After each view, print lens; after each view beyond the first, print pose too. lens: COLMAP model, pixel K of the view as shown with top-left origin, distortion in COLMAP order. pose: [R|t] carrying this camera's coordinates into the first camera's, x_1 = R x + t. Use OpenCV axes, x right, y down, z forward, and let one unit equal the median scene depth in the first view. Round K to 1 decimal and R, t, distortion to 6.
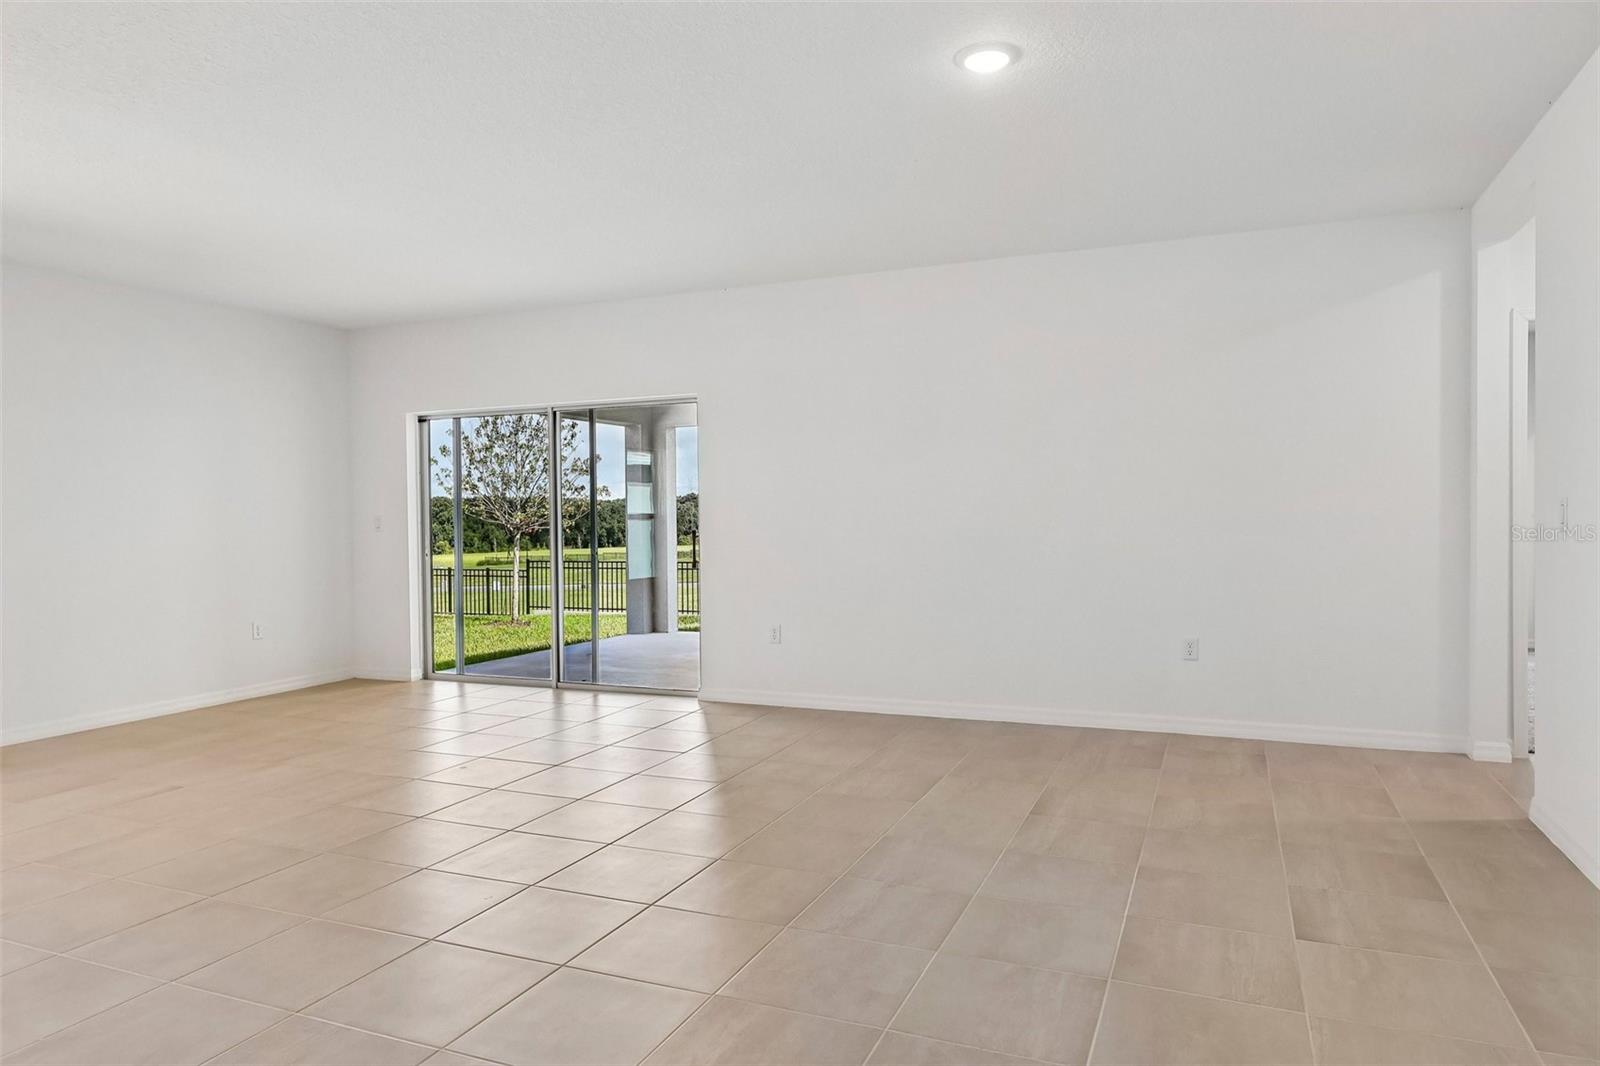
lens RADIAL K [[1020.7, 0, 789.8], [0, 1020.7, 536.6], [0, 0, 1]] dist [0.011793, 0.002582]
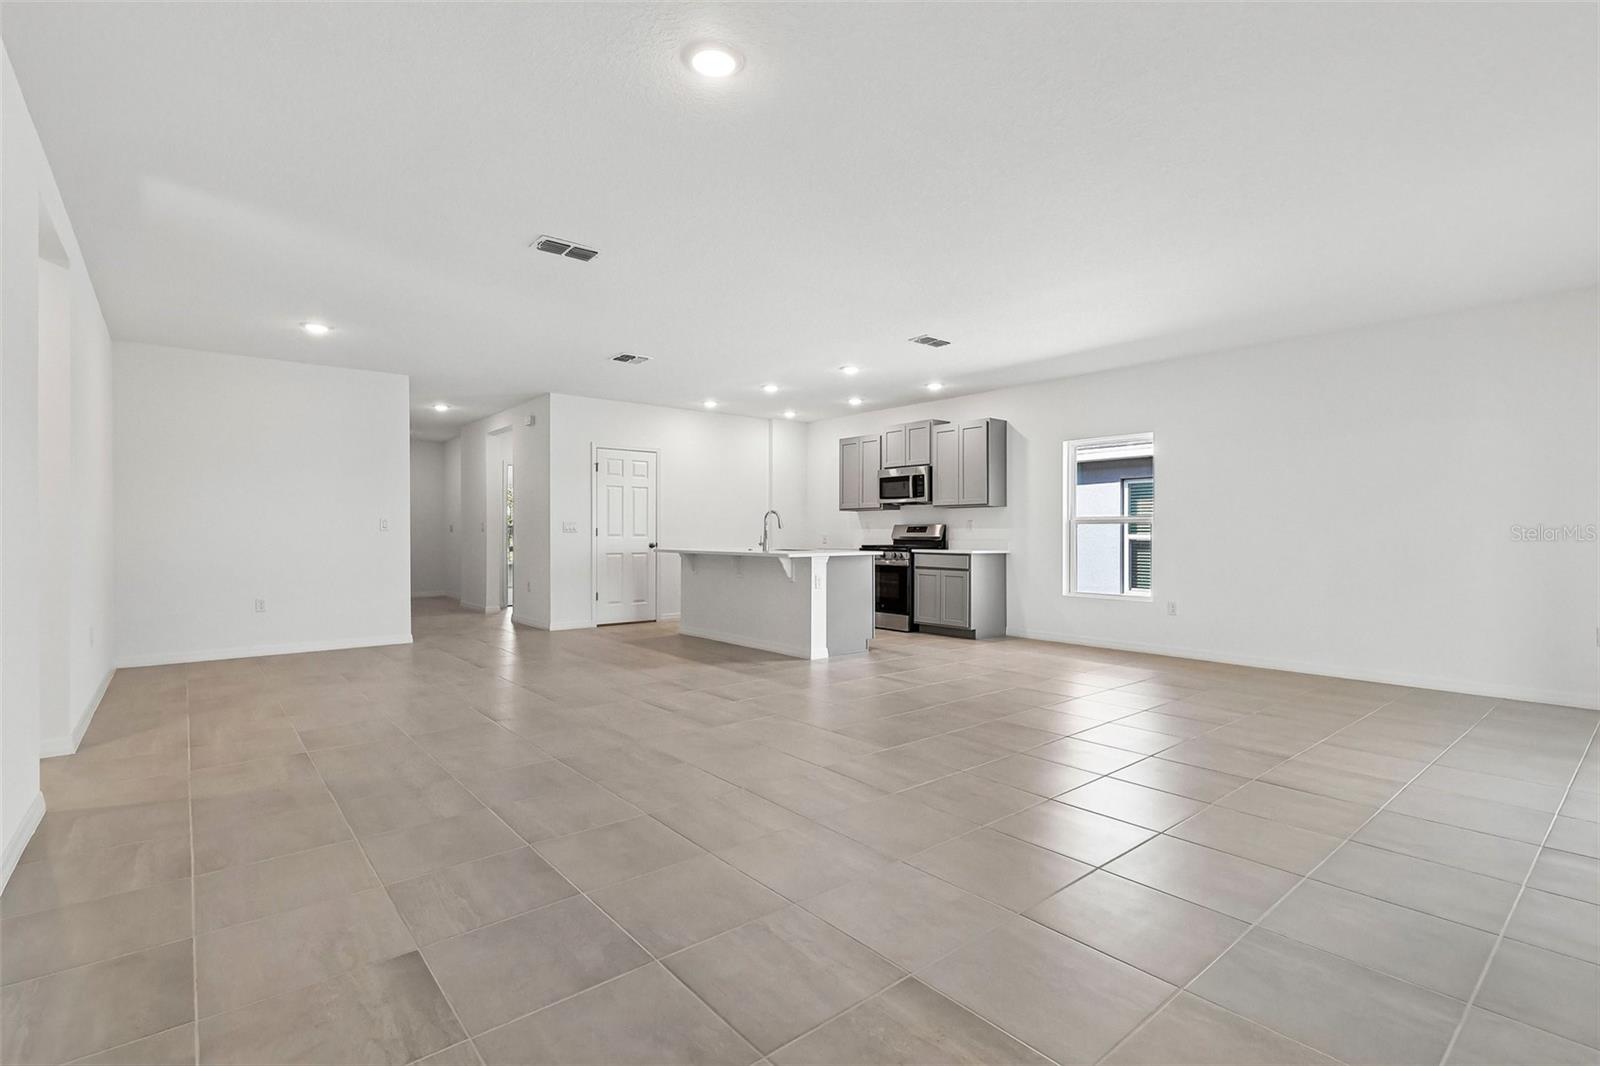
lens RADIAL K [[739.6, 0, 794.1], [0, 739.6, 537.1], [0, 0, 1]] dist [-0.008555, 0.001233]
pose [[-0.460949, 0.013946, -0.887317, 0.348277], [-0.014188, 0.999633, 0.023082, 0.000417], [0.887313, 0.023229, -0.460582, 0.604977]]
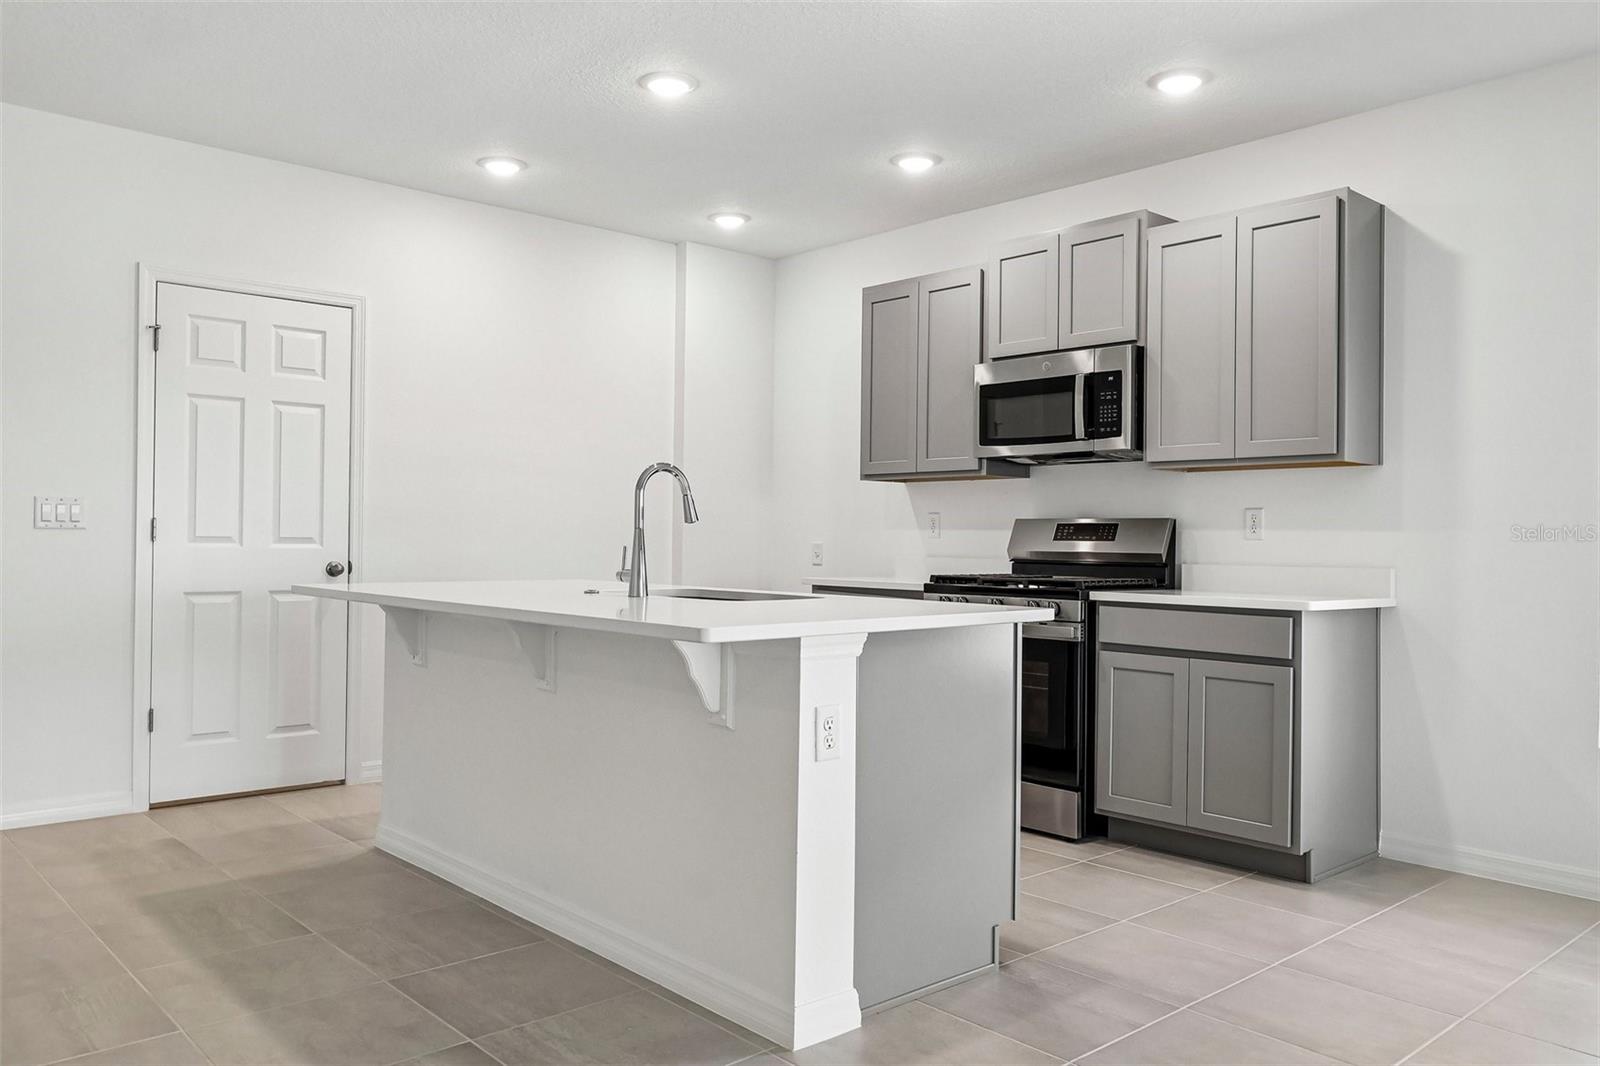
lens RADIAL K [[1200.8, 0, 796.4], [0, 1200.8, 528.2], [0, 0, 1]] dist [-0.004406, 0.004468]
pose [[-0.421599, -0.000511, -0.906782, -0.090902], [-0.024946, 0.999628, 0.011036, 0.006902], [0.906439, 0.027274, -0.421455, 0.380666]]
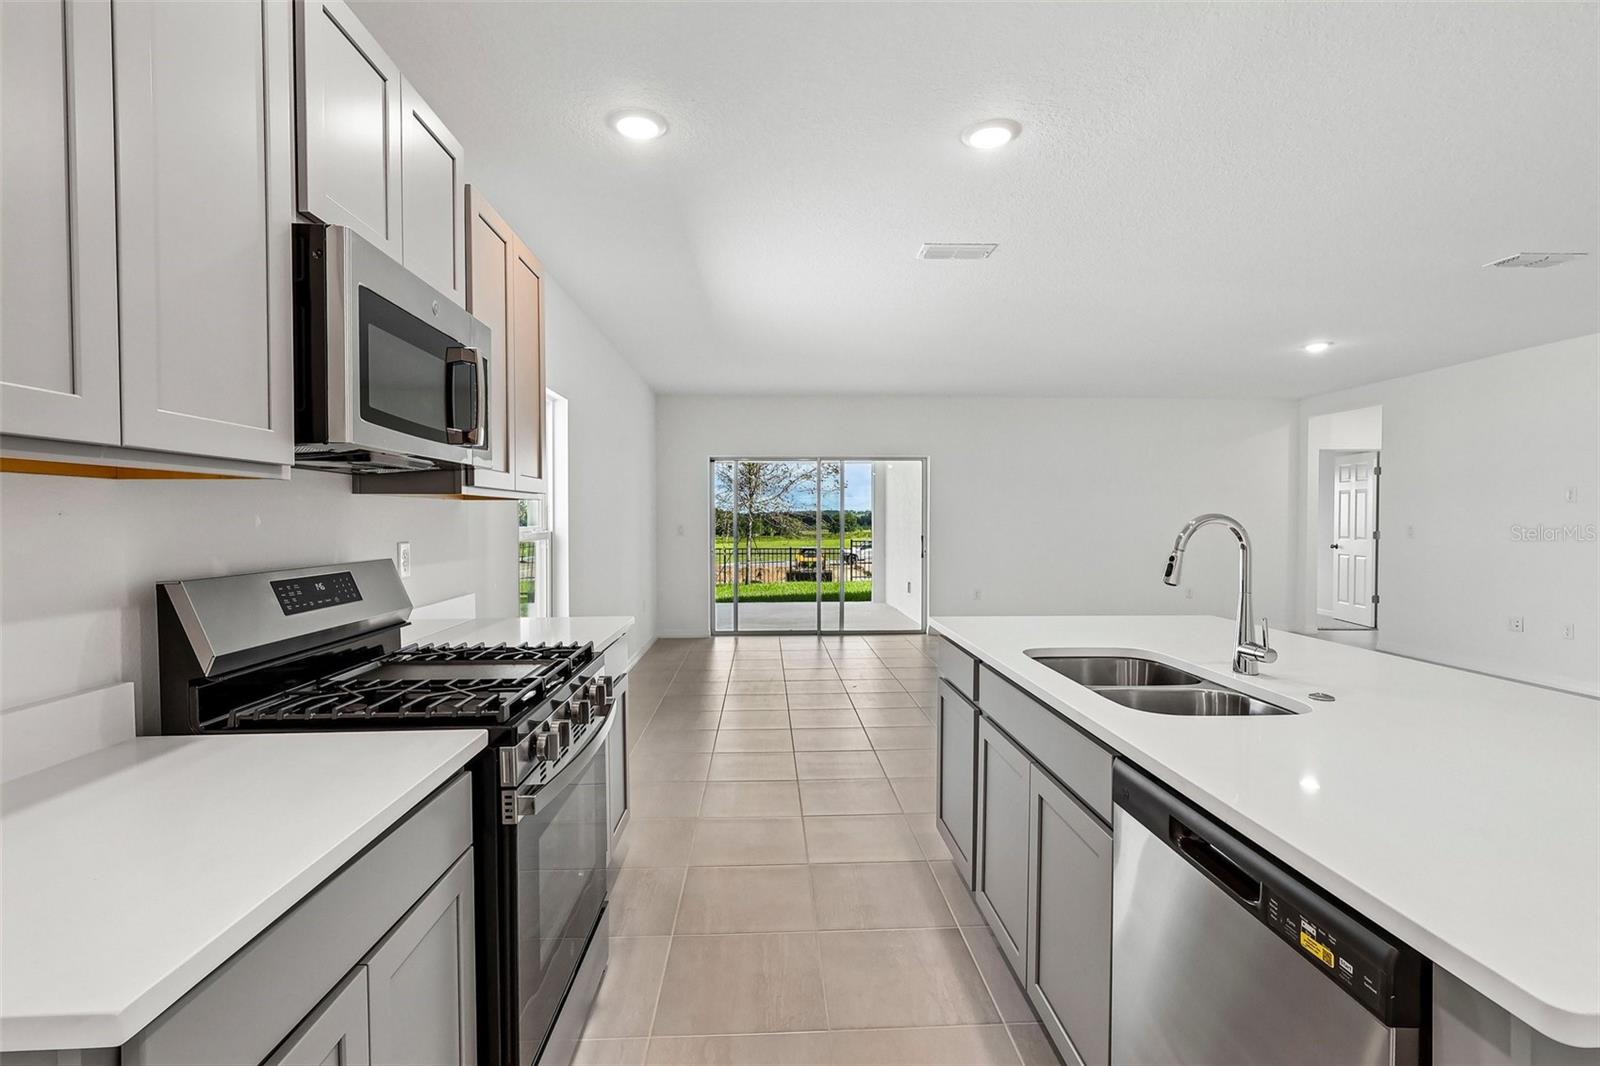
lens RADIAL K [[739.6, 0, 792.0], [0, 739.6, 533.2], [0, 0, 1]] dist [-0.008555, 0.001233]
pose [[0.905519, -0.000755, 0.424304, -0.713179], [0.002504, 0.999991, -0.003564, -0.004193], [-0.424298, 0.004290, 0.905513, -0.018862]]
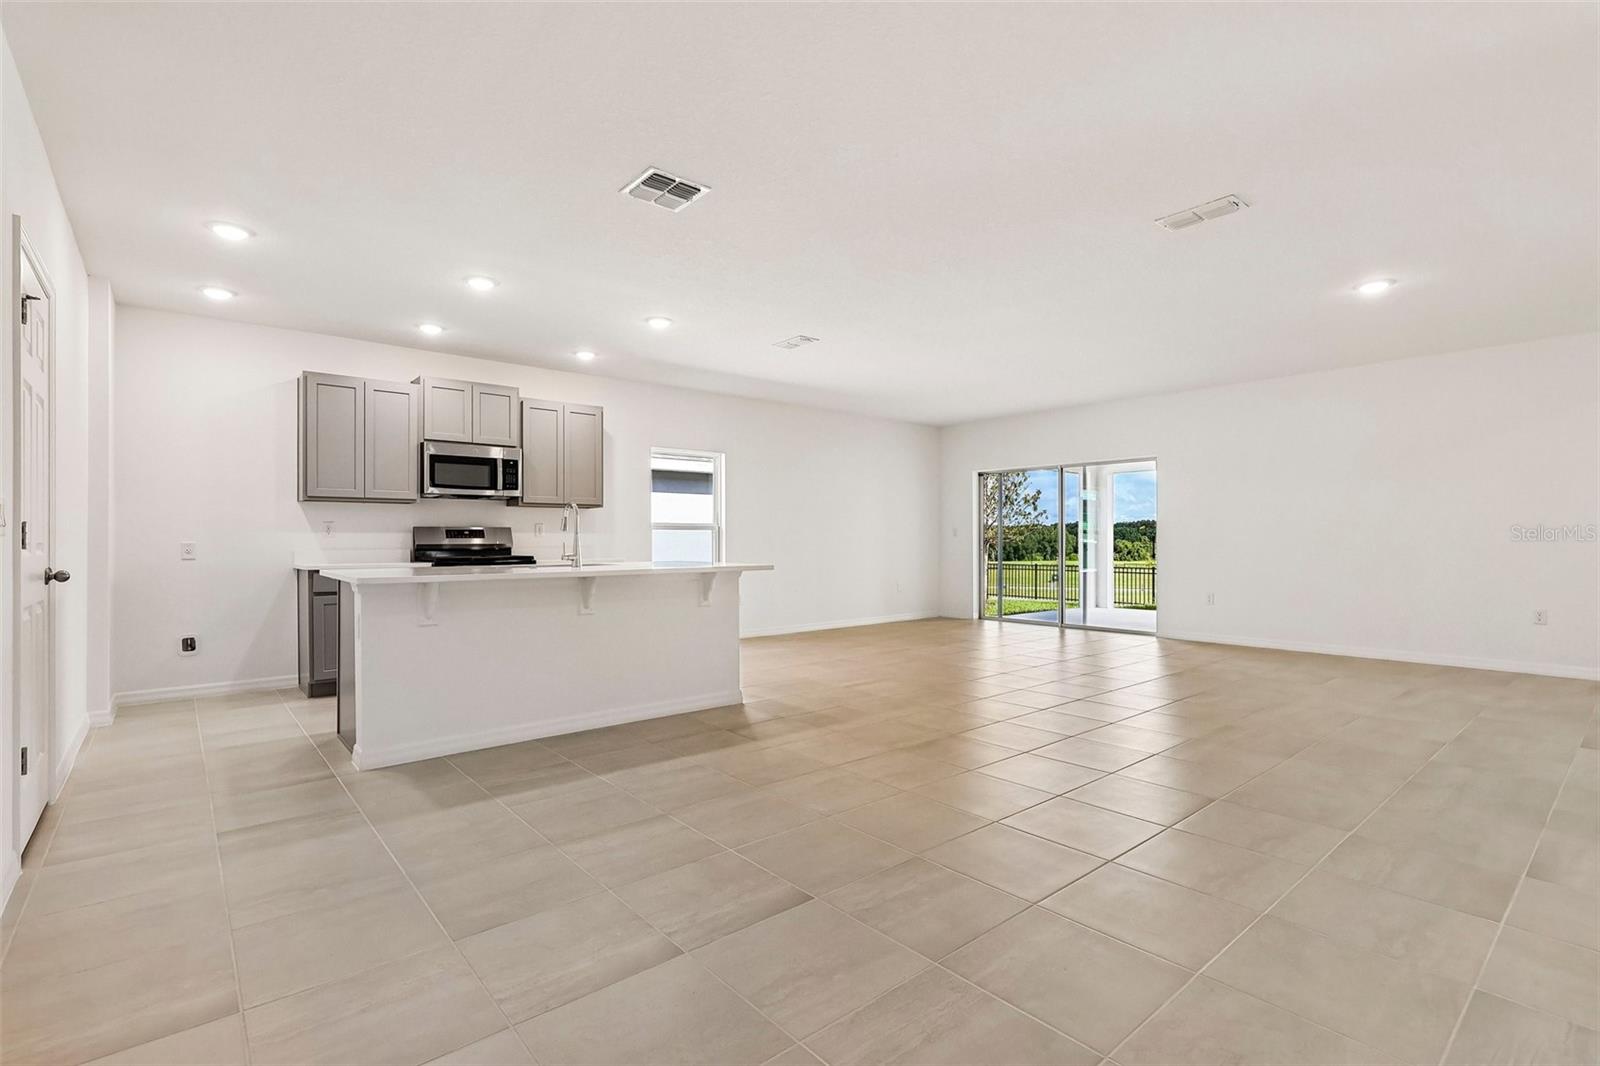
lens RADIAL K [[739.6, 0, 795.7], [0, 739.6, 553.0], [0, 0, 1]] dist [-0.008555, 0.001233]
pose [[0.894021, 0.017387, -0.447687, -0.068664], [-0.016682, 0.999846, 0.005518, 0.022664], [0.447713, 0.002535, 0.894174, -0.309470]]
